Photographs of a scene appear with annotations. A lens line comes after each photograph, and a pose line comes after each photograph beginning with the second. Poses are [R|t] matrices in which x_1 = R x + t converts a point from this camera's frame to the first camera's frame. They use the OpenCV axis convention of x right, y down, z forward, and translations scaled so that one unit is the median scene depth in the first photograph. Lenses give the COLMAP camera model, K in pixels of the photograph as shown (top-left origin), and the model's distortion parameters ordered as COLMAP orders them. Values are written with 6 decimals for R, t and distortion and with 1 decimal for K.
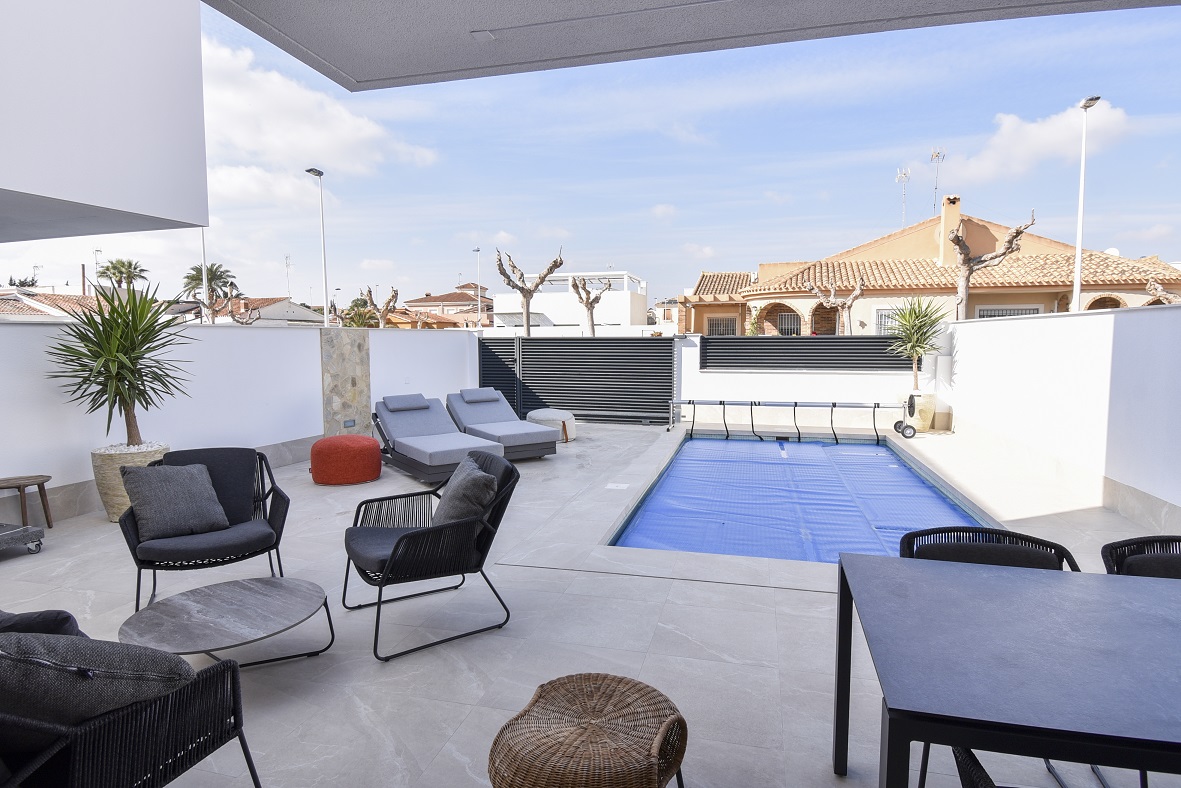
lens RADIAL K [[640.3, 0, 593.9], [0, 640.3, 392.4], [0, 0, 1]] dist [0.006034, -0.015059]
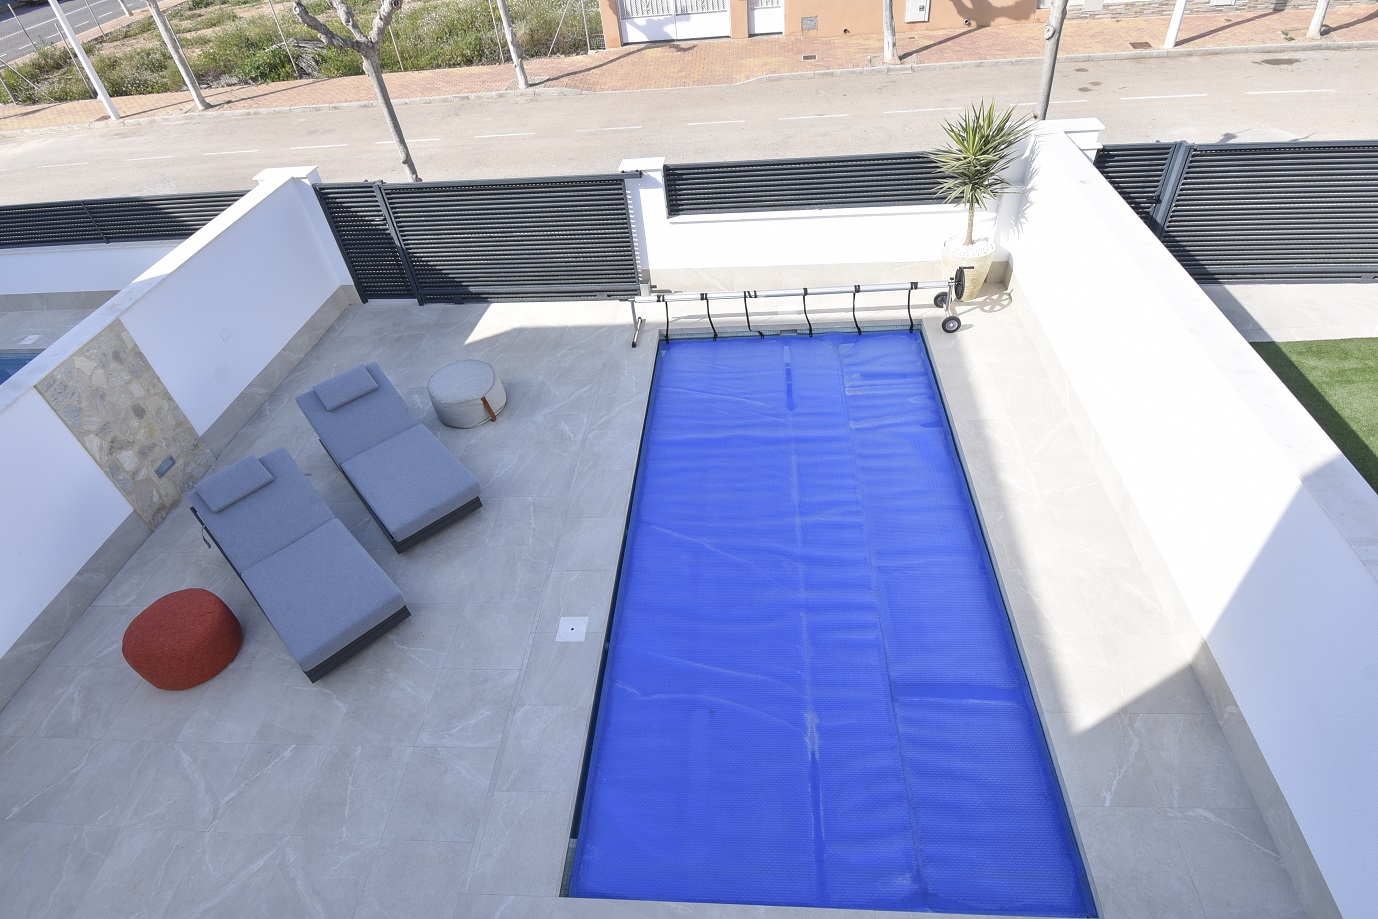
lens RADIAL K [[747.1, 0, 698.0], [0, 747.1, 451.1], [0, 0, 1]] dist [0.006034, -0.015059]
pose [[0.979202, -0.183471, 0.086608, 0.092151], [0.096328, 0.796122, 0.597420, -0.340650], [-0.178559, -0.576653, 0.797238, 0.252953]]
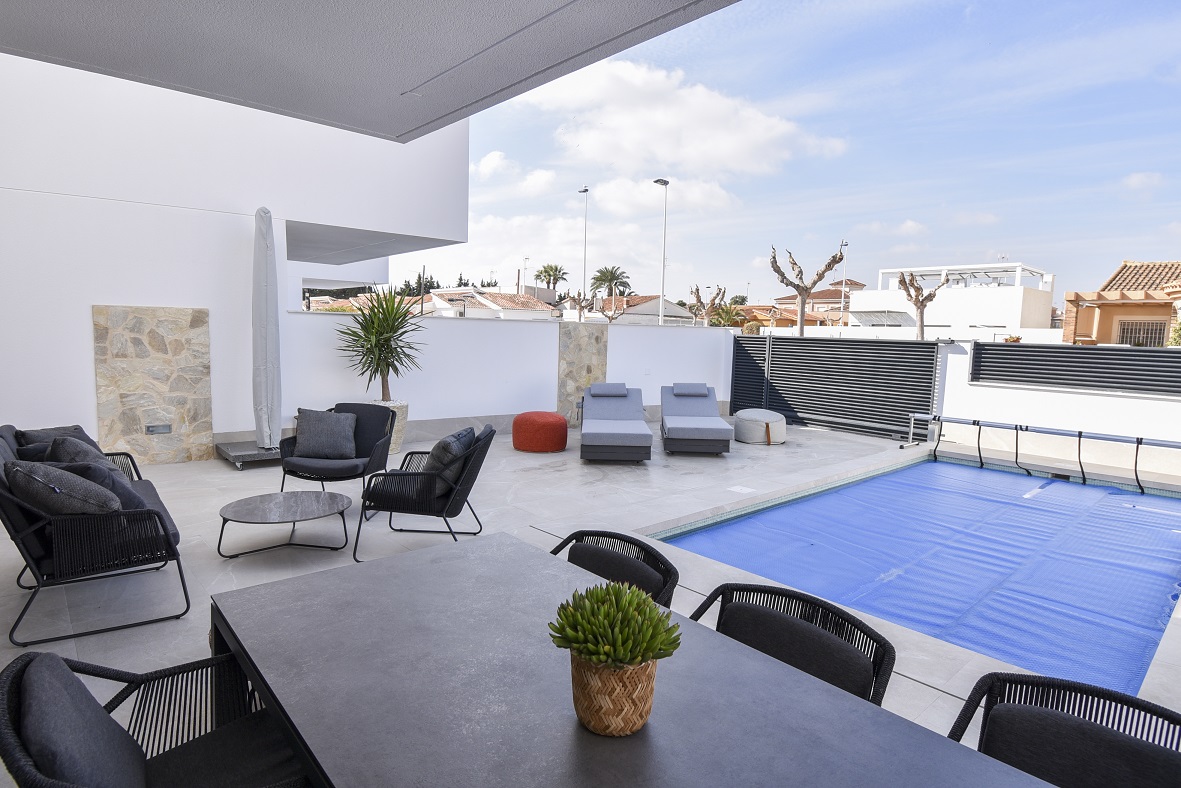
lens RADIAL K [[640.3, 0, 591.2], [0, 640.3, 396.2], [0, 0, 1]] dist [0.006034, -0.015059]
pose [[0.833315, 0.084031, -0.546374, 0.235946], [-0.078701, 0.996345, 0.033202, -0.006291], [0.547167, 0.015332, 0.836883, 0.035389]]
